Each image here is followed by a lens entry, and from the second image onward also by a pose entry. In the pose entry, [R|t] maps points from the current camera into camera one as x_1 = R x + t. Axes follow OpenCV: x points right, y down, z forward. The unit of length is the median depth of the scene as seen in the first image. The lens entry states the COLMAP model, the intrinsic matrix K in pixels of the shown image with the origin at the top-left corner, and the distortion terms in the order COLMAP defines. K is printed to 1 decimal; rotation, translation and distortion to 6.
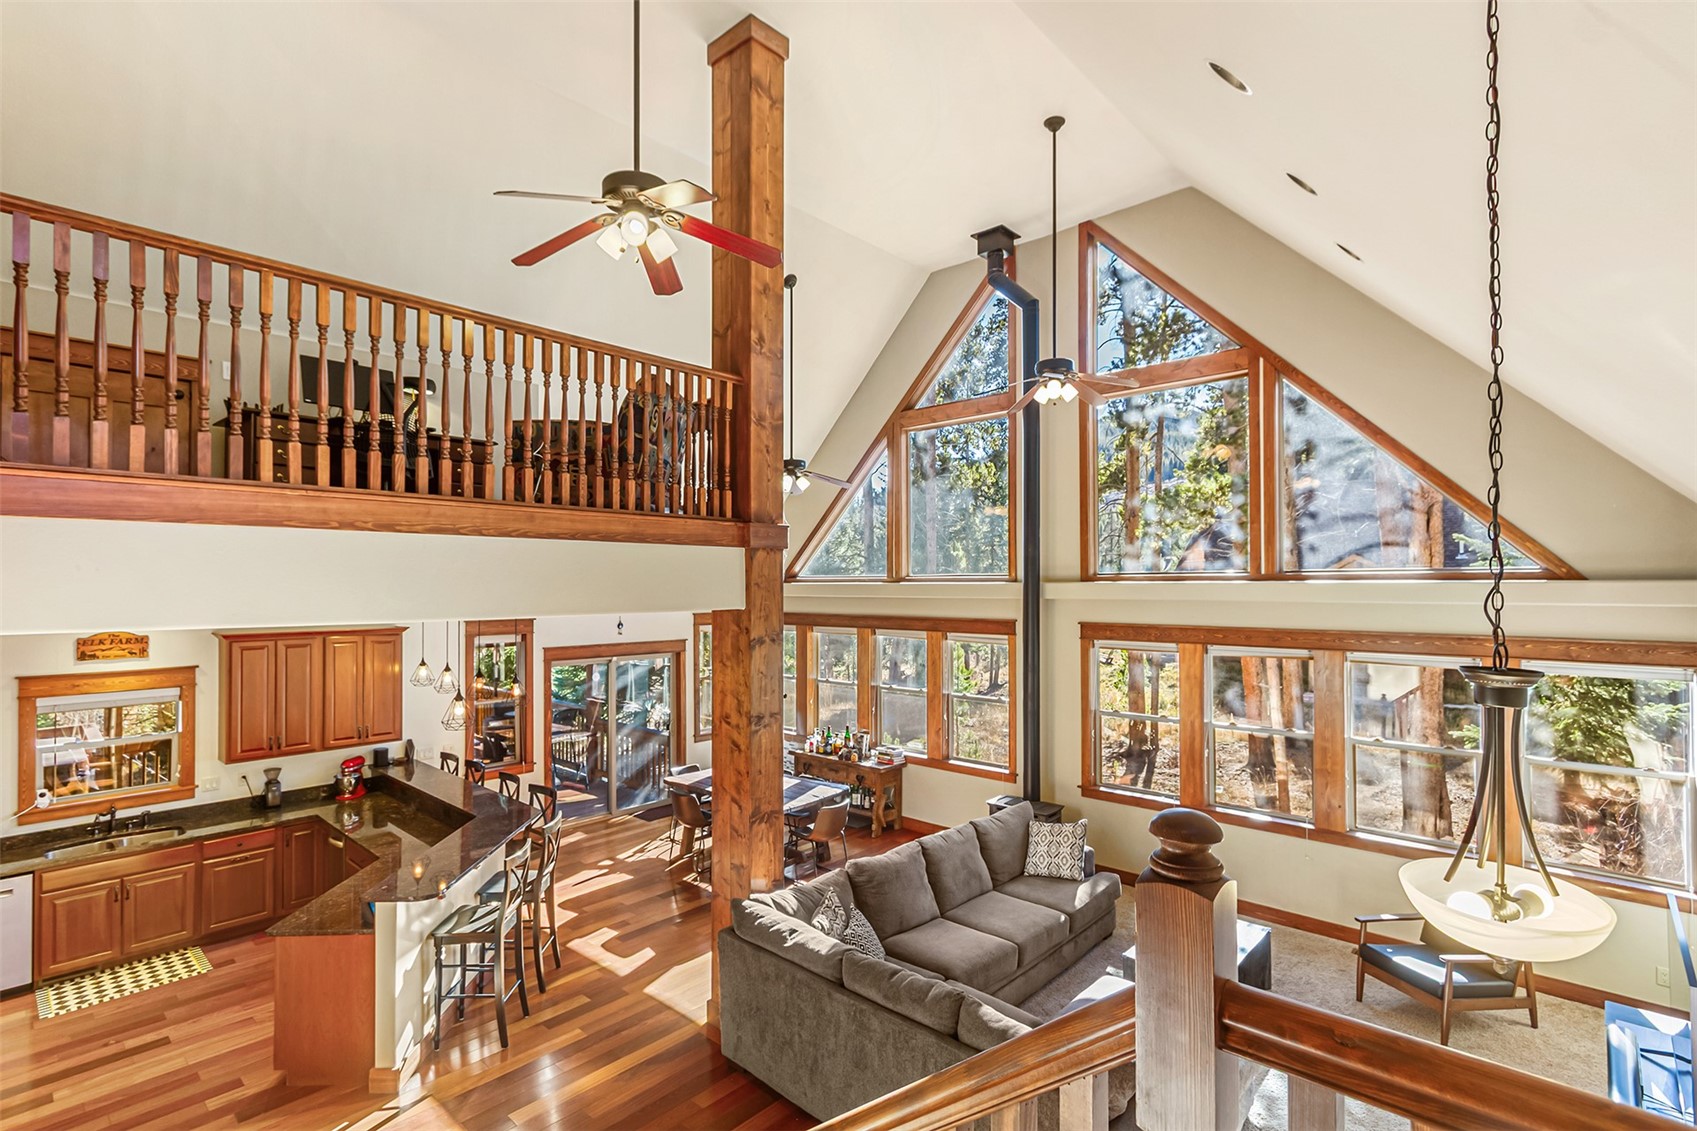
lens RADIAL K [[792.2, 0, 848.3], [0, 792.2, 575.3], [0, 0, 1]] dist [-0.000072, -0.000841]
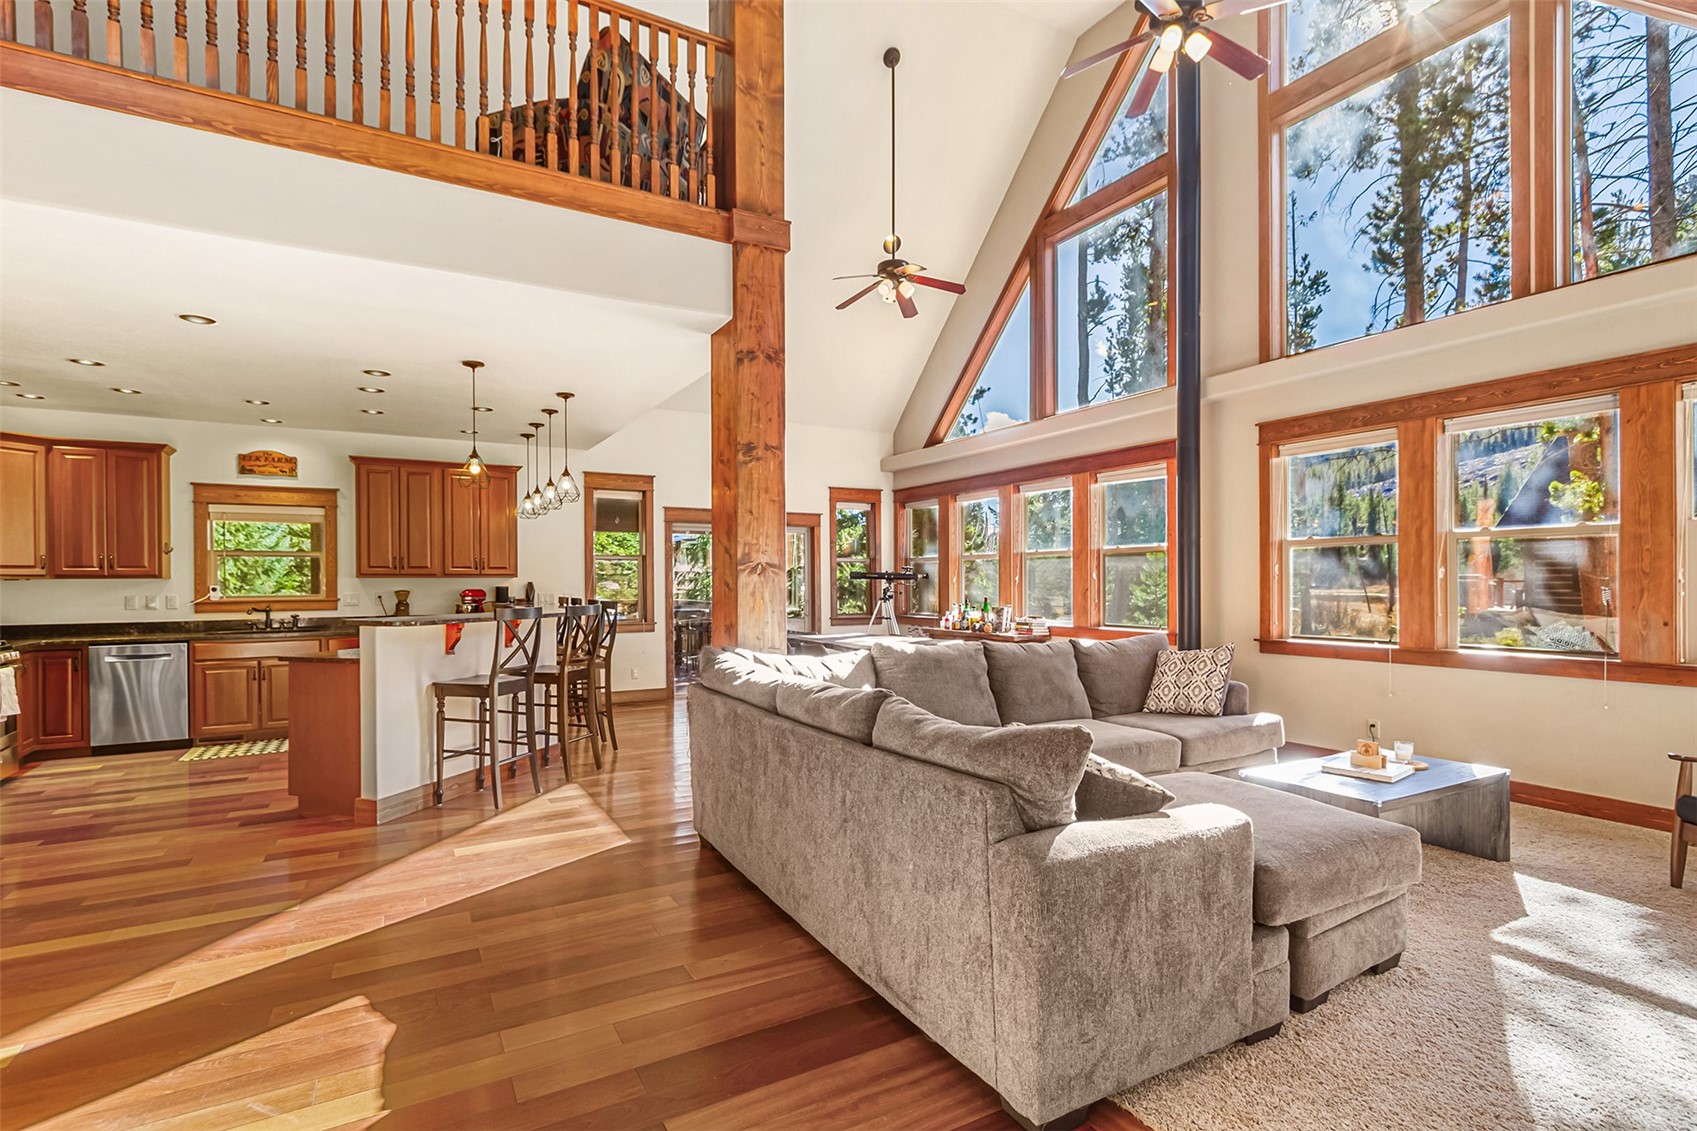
lens RADIAL K [[802.6, 0, 845.7], [0, 802.6, 584.7], [0, 0, 1]] dist [-0.000394, -0.000834]
pose [[0.949677, -0.000366, -0.313230, 0.208068], [0.005841, 0.999846, 0.016541, 0.261170], [0.313176, -0.017538, 0.949533, 0.192489]]
